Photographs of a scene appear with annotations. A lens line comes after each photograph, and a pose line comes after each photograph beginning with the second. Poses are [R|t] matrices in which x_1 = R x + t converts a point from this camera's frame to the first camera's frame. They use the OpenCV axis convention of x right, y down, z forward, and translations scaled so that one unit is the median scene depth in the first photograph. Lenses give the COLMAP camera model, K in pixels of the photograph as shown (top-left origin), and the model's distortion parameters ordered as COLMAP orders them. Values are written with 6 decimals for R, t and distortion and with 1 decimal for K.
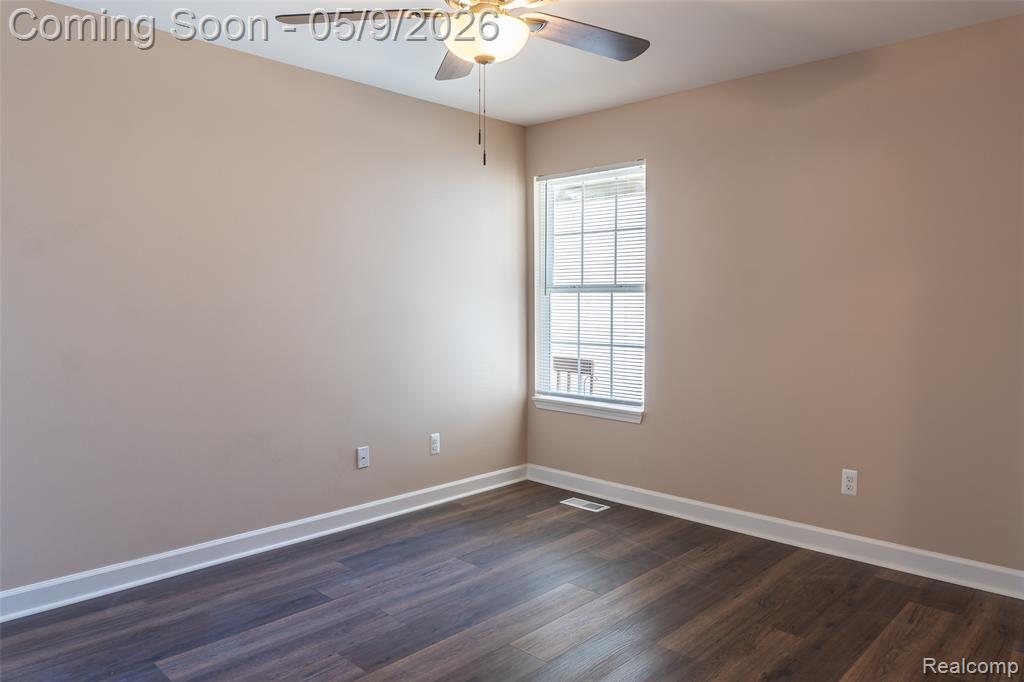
lens RADIAL K [[705.7, 0, 512.1], [0, 705.7, 340.7], [0, 0, 1]] dist [-0.017585, -0.013581]
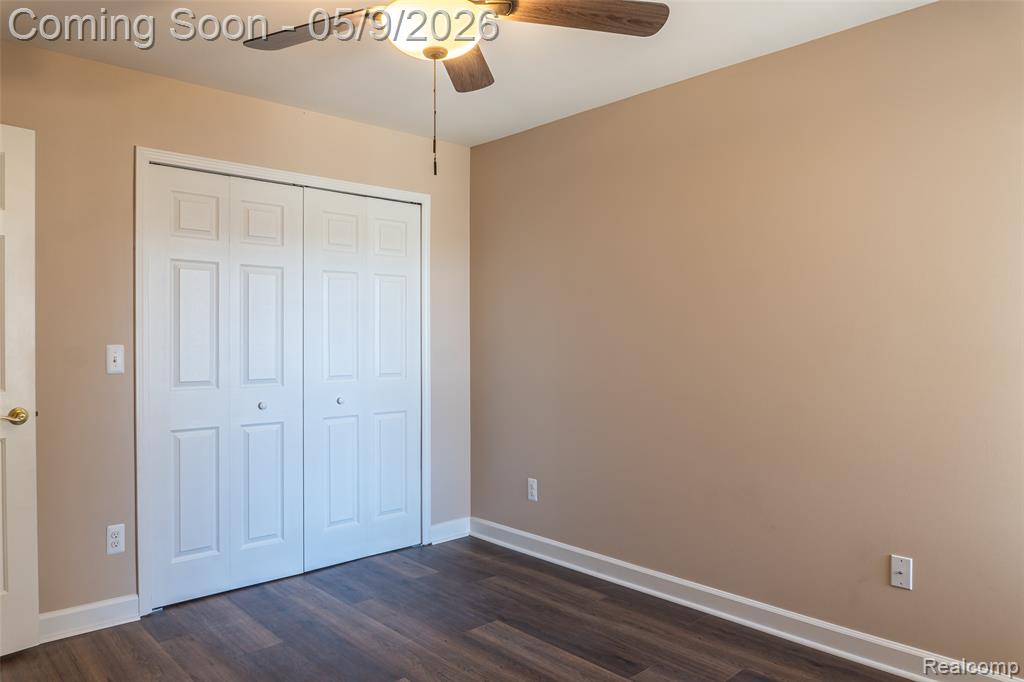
lens RADIAL K [[705.7, 0, 518.2], [0, 705.7, 340.5], [0, 0, 1]] dist [-0.017585, -0.013581]
pose [[-0.056357, 0.009205, -0.998368, 0.610322], [-0.064421, 0.997840, 0.012837, -0.048806], [0.996330, 0.065039, -0.055642, 0.882643]]
